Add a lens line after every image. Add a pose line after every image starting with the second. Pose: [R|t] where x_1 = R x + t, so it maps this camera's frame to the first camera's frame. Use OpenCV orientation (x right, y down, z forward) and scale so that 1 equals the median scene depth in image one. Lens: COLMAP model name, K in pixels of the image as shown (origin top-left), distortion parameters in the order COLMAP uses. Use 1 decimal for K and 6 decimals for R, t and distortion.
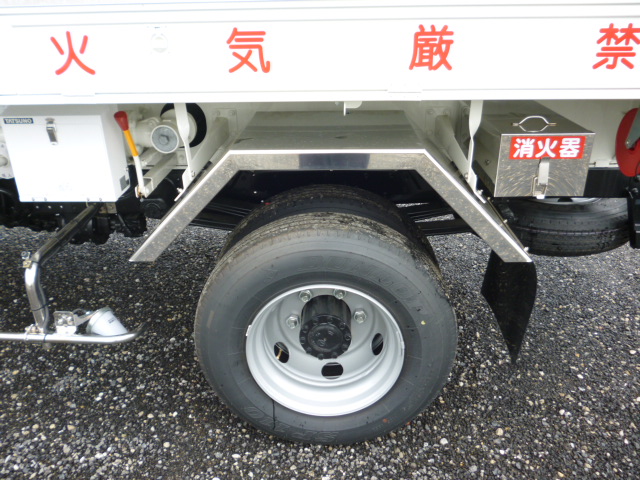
lens RADIAL K [[518.9, 0, 320.7], [0, 518.9, 238.4], [0, 0, 1]] dist [-0.017534, -0.005747]
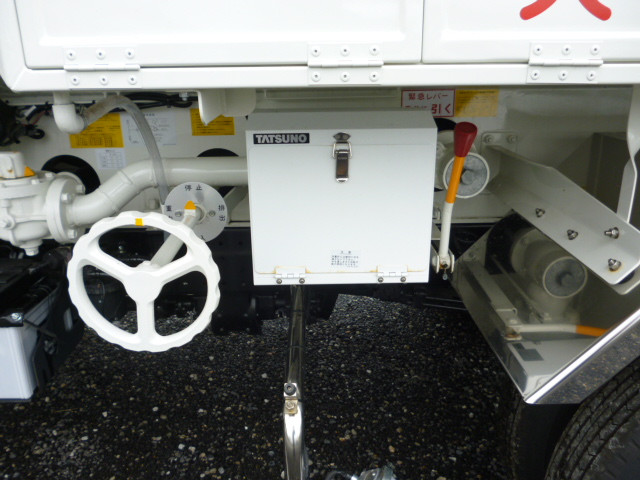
lens RADIAL K [[518.9, 0, 319.0], [0, 518.9, 240.7], [0, 0, 1]] dist [-0.017534, -0.005747]
pose [[0.998646, -0.013002, 0.050367, -0.354501], [0.017872, 0.995077, -0.097483, -0.040894], [-0.048851, 0.098251, 0.993962, 0.284940]]
